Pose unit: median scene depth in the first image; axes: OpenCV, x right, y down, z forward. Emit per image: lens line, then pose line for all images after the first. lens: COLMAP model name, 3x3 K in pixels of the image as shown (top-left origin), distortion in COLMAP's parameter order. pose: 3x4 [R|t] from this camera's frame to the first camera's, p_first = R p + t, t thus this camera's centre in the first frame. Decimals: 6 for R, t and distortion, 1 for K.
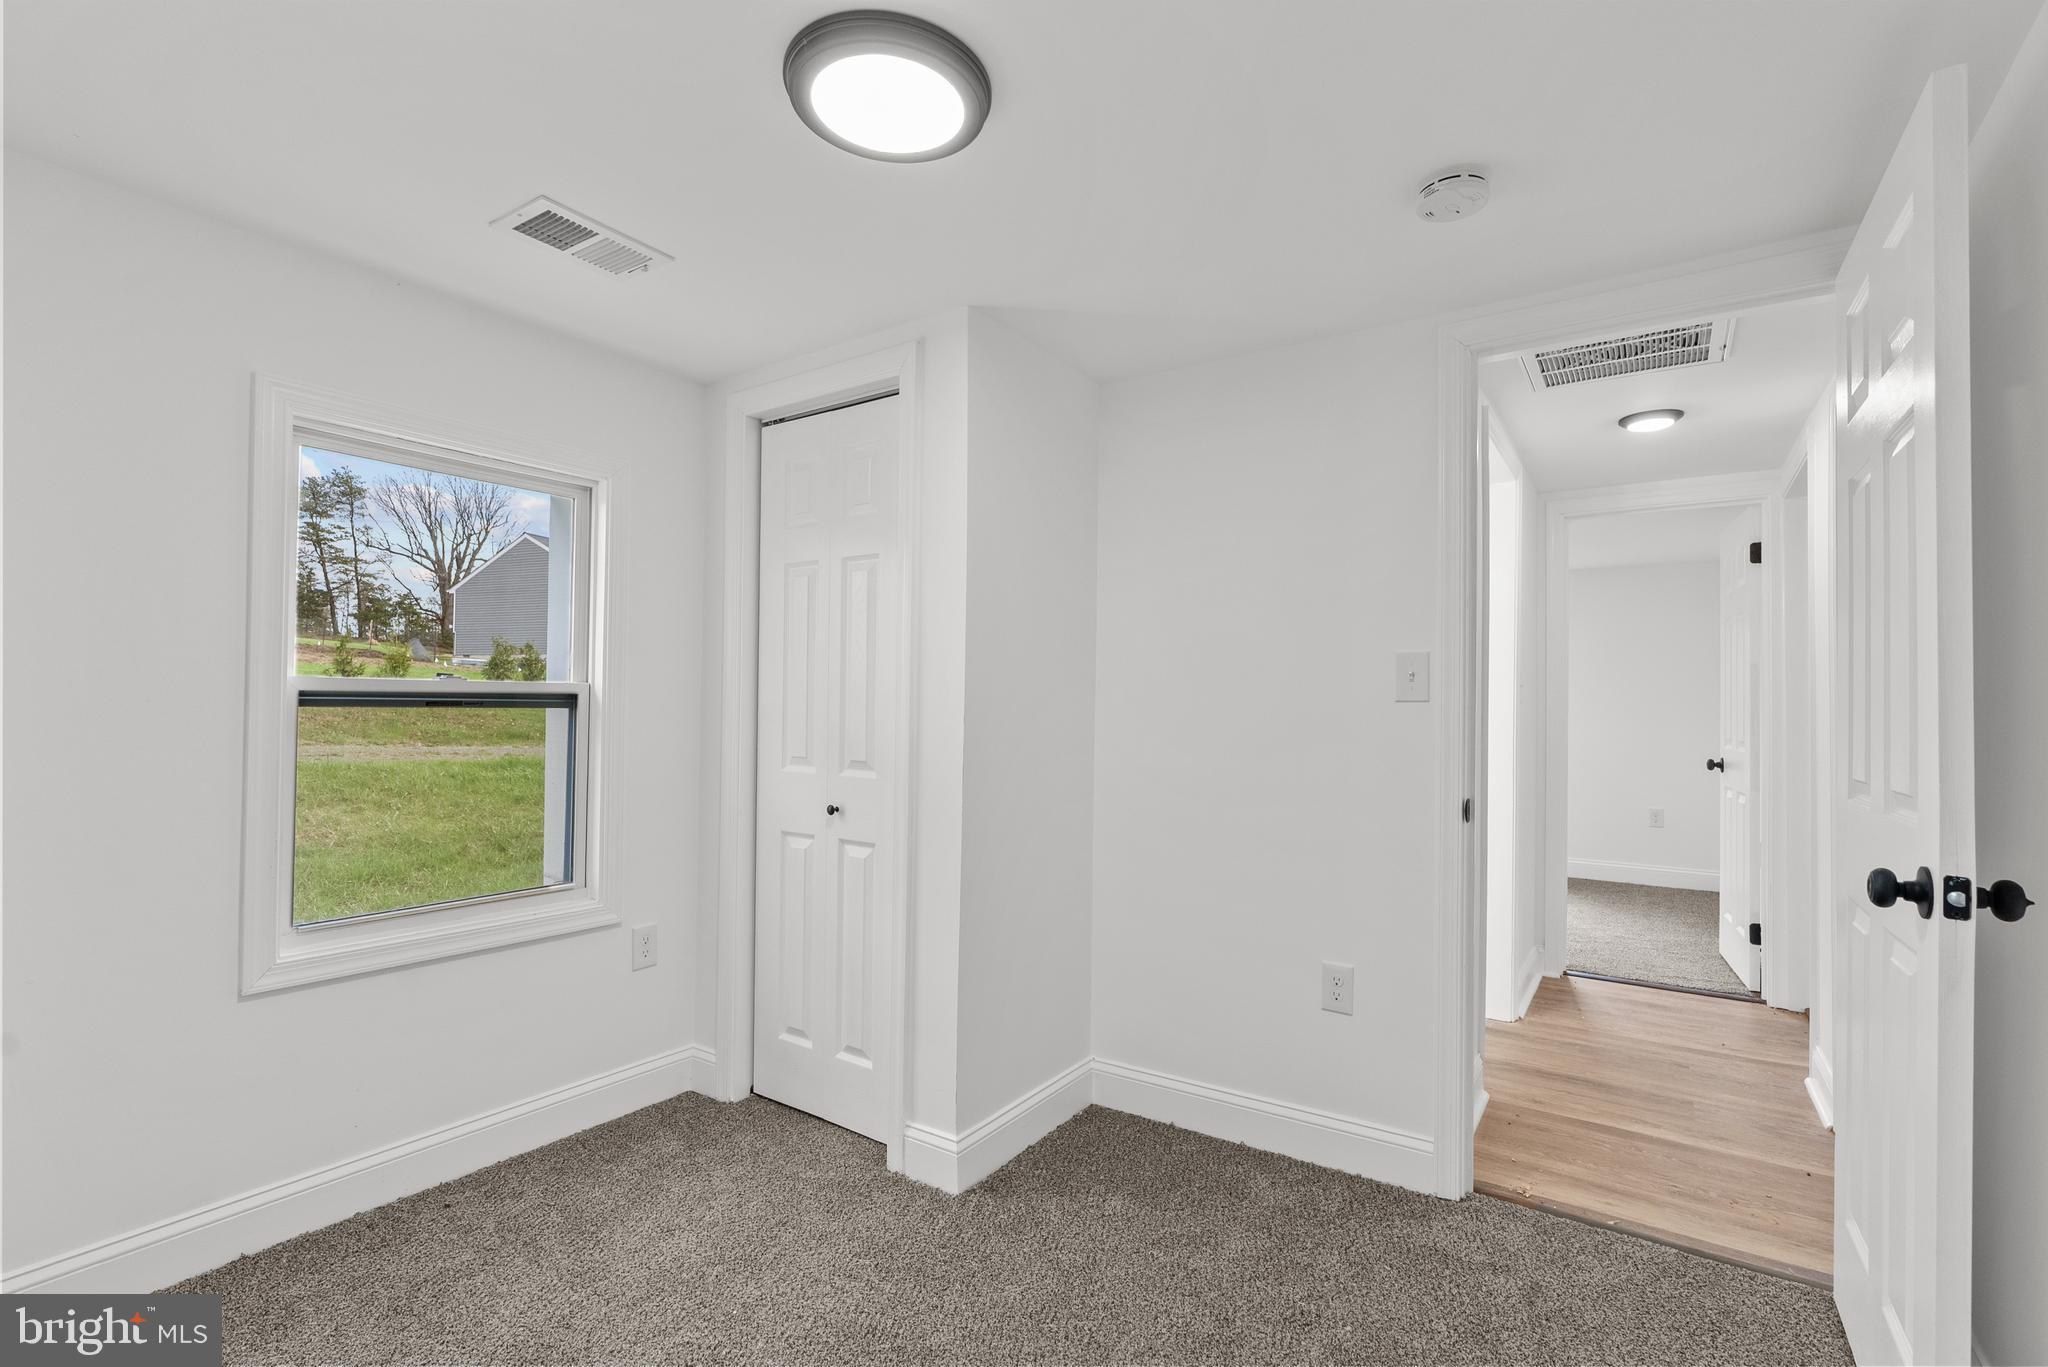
lens RADIAL K [[938.2, 0, 1018.9], [0, 938.2, 683.2], [0, 0, 1]] dist [-0.010700, 0.004993]
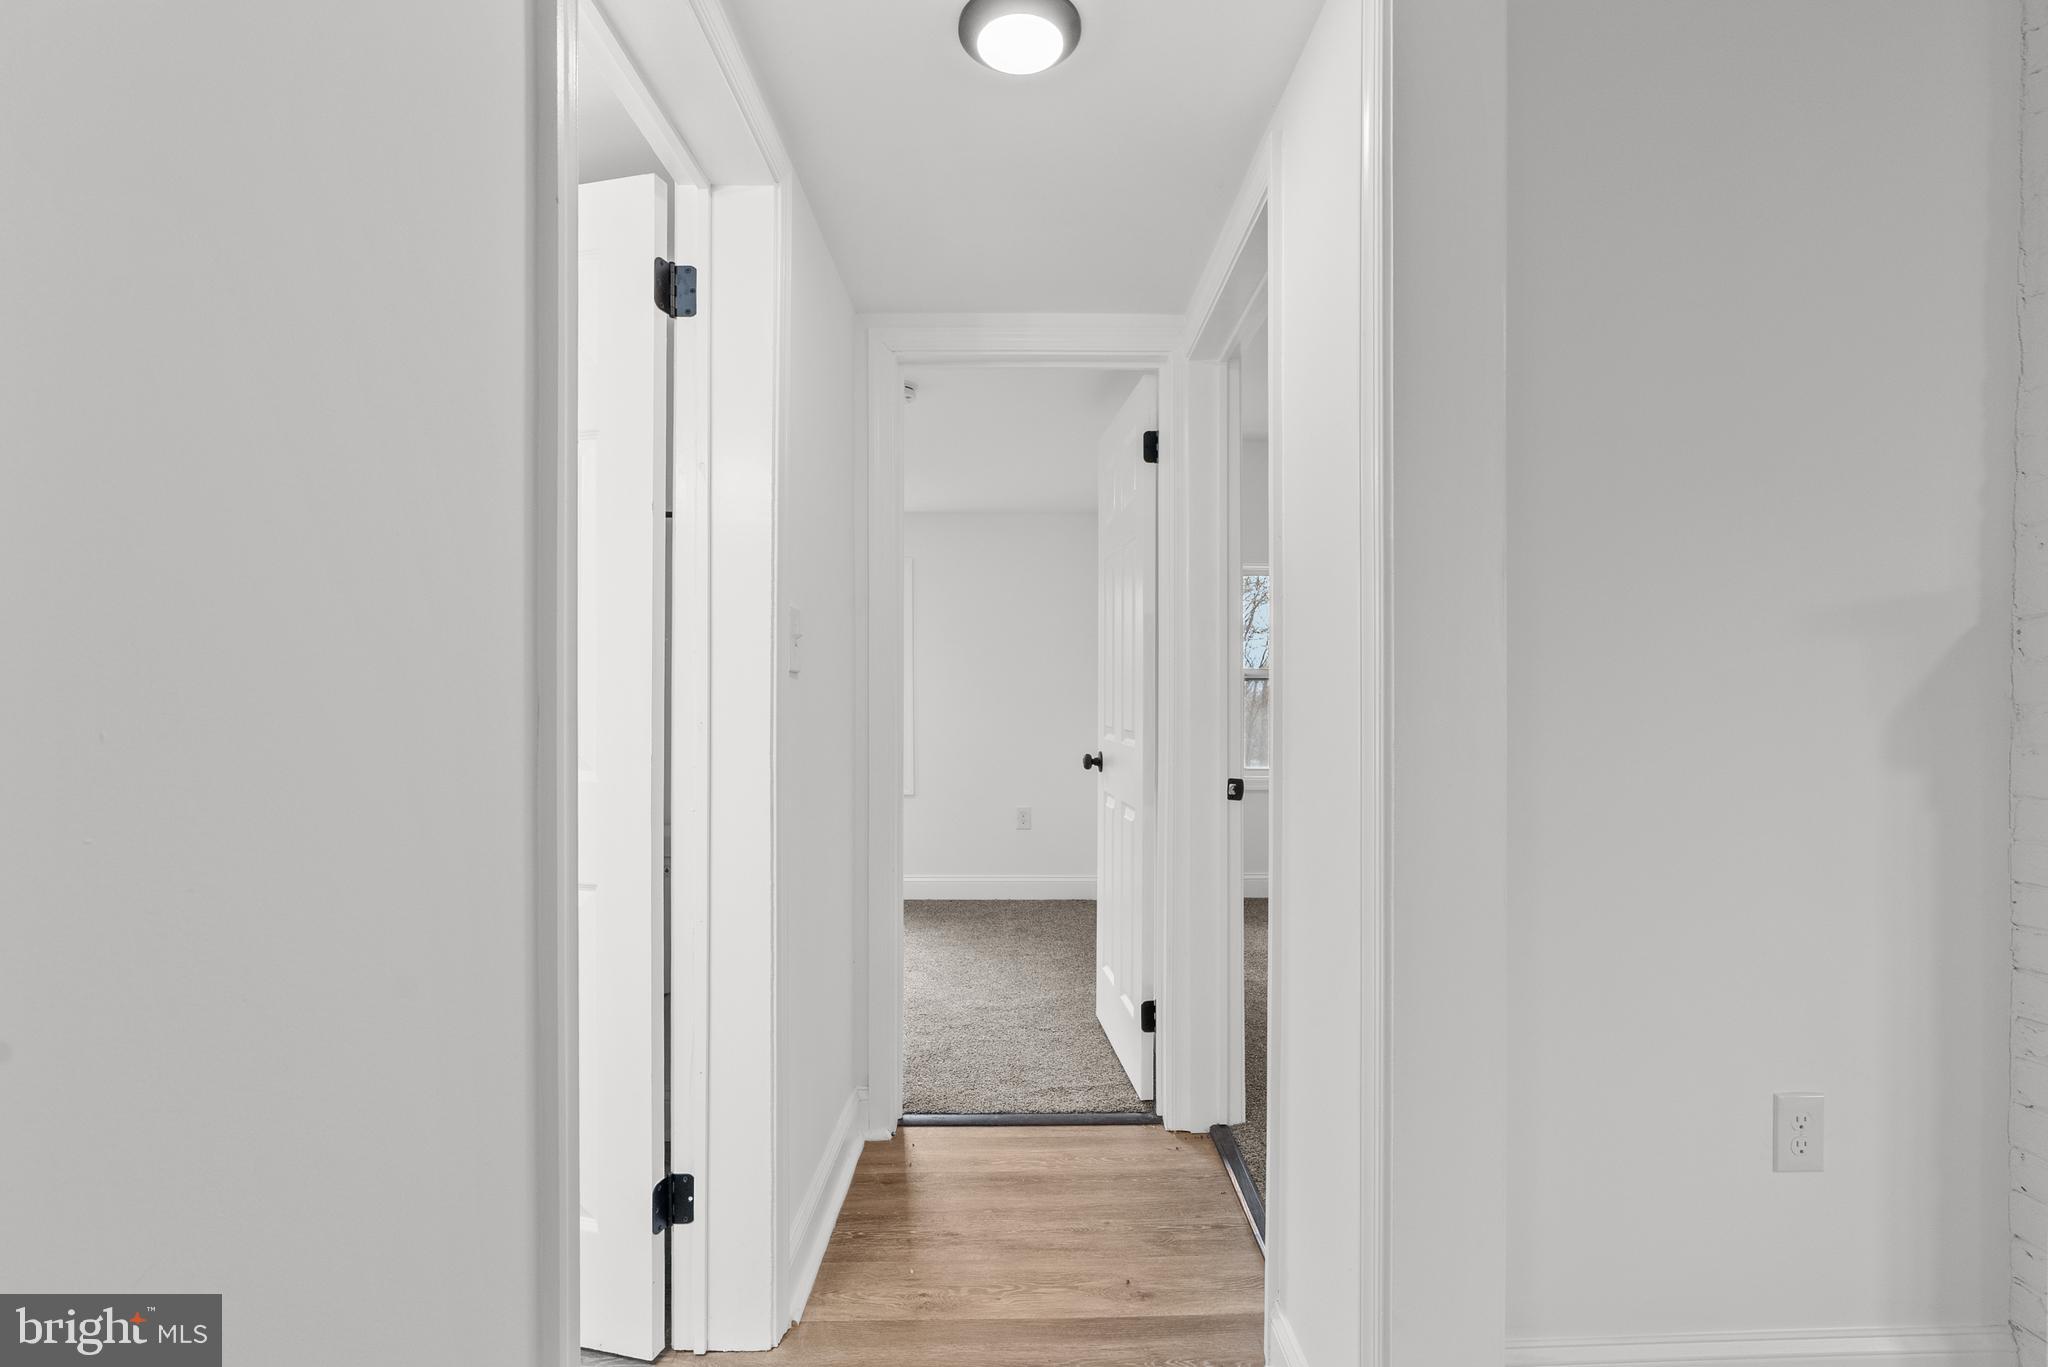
lens RADIAL K [[938.2, 0, 1025.1], [0, 938.2, 687.4], [0, 0, 1]] dist [-0.010700, 0.004993]
pose [[0.824083, -0.009821, 0.566383, 0.293341], [-0.001353, 0.999813, 0.019305, 0.016154], [-0.566467, -0.016675, 0.823916, 0.434903]]
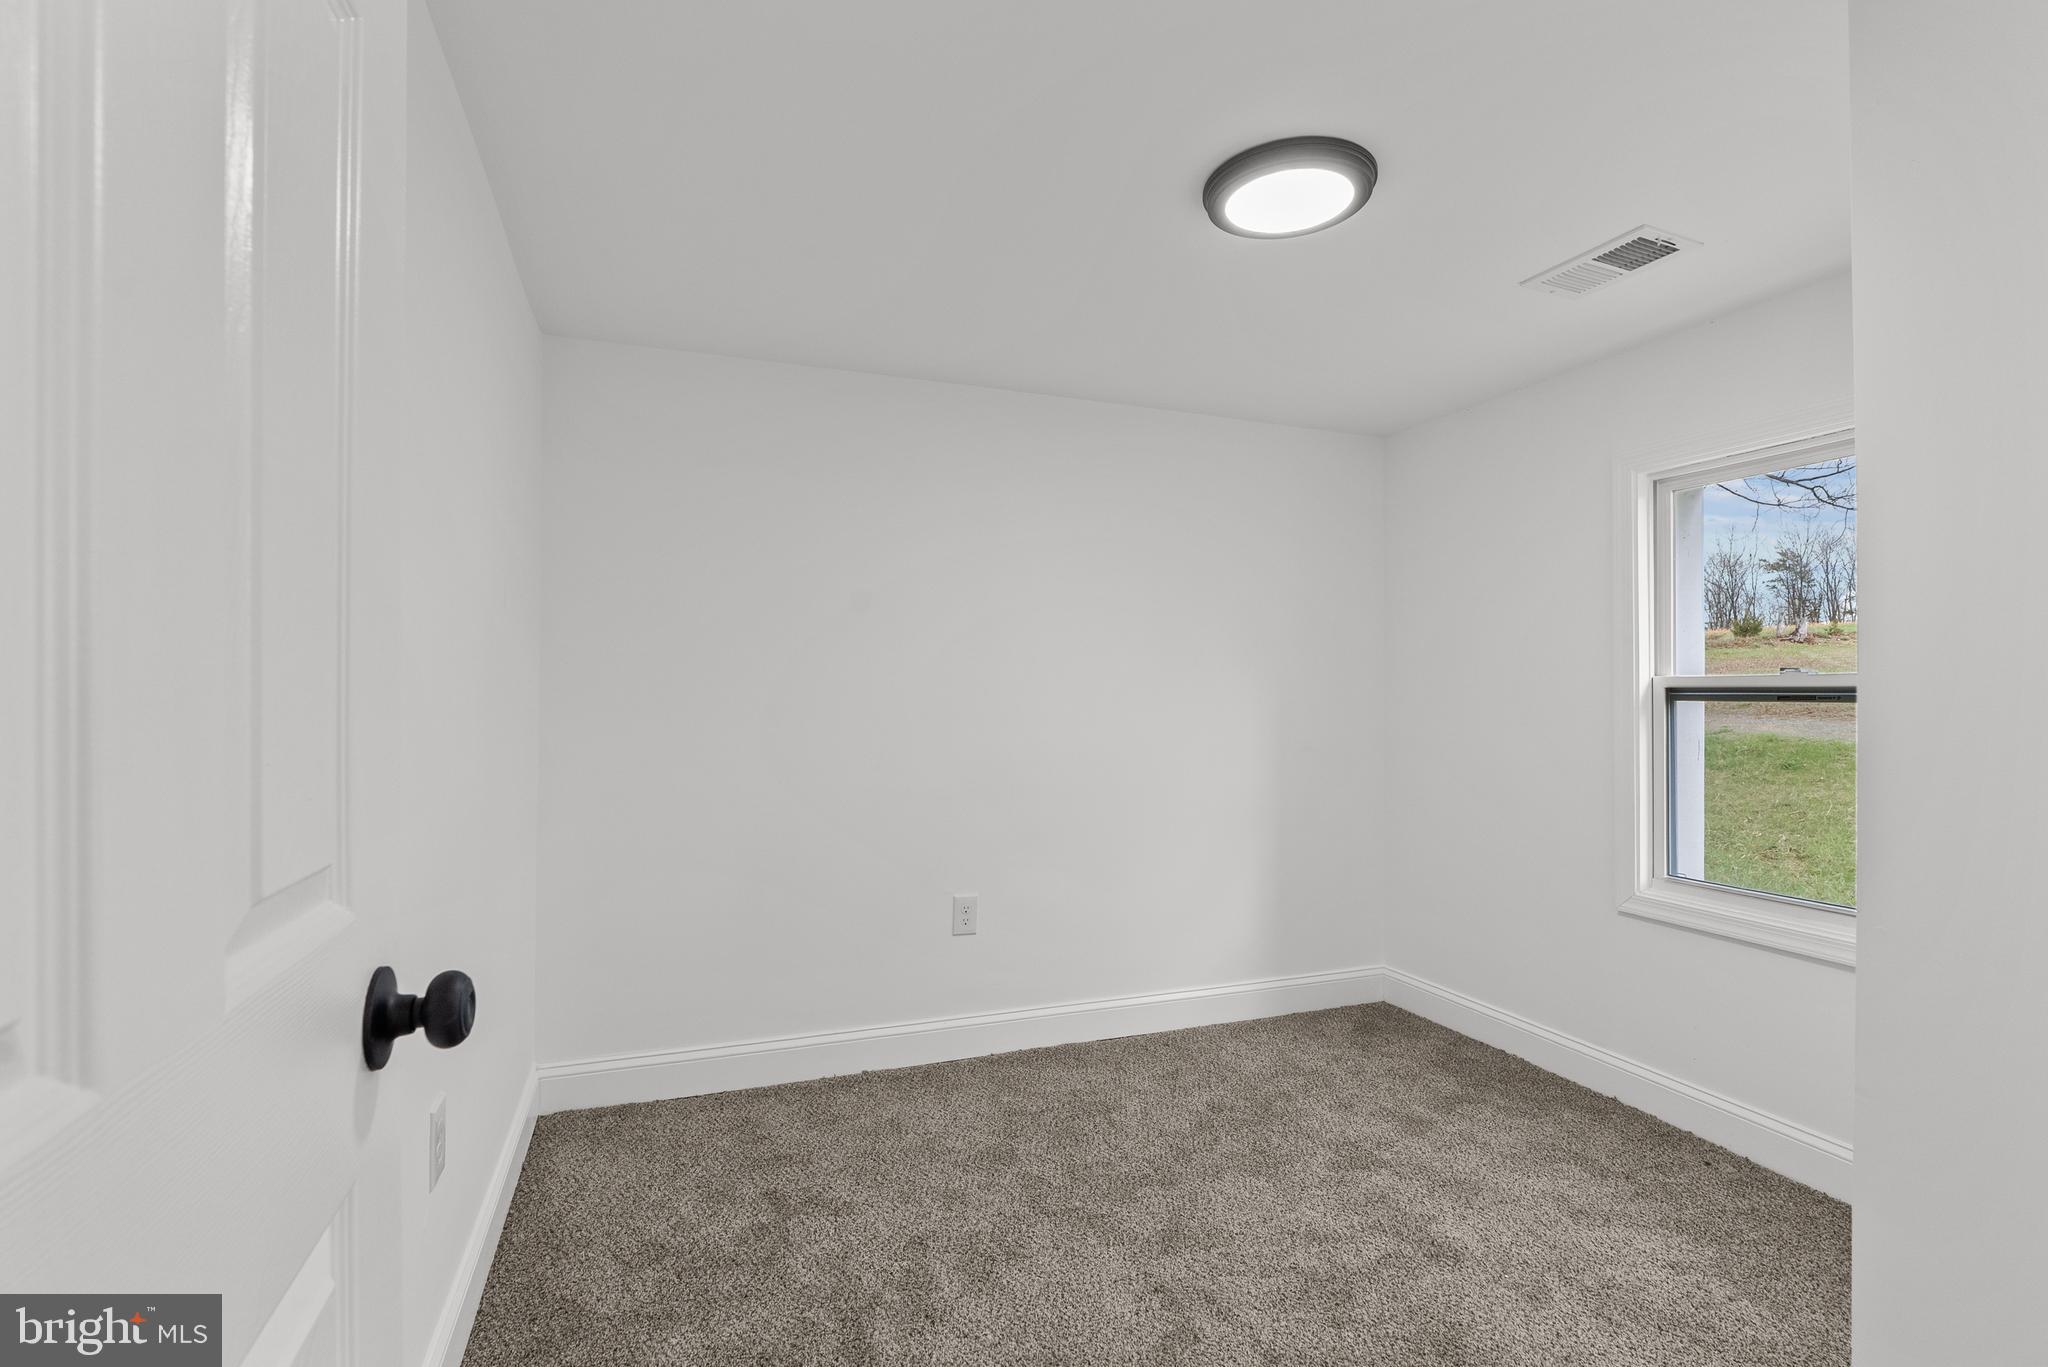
lens RADIAL K [[938.2, 0, 1013.4], [0, 938.2, 694.5], [0, 0, 1]] dist [-0.010700, 0.004993]
pose [[-0.583431, -0.010731, -0.812091, 1.362512], [0.009399, 0.999757, -0.019963, 0.060819], [0.812108, -0.019279, -0.583189, 1.829866]]
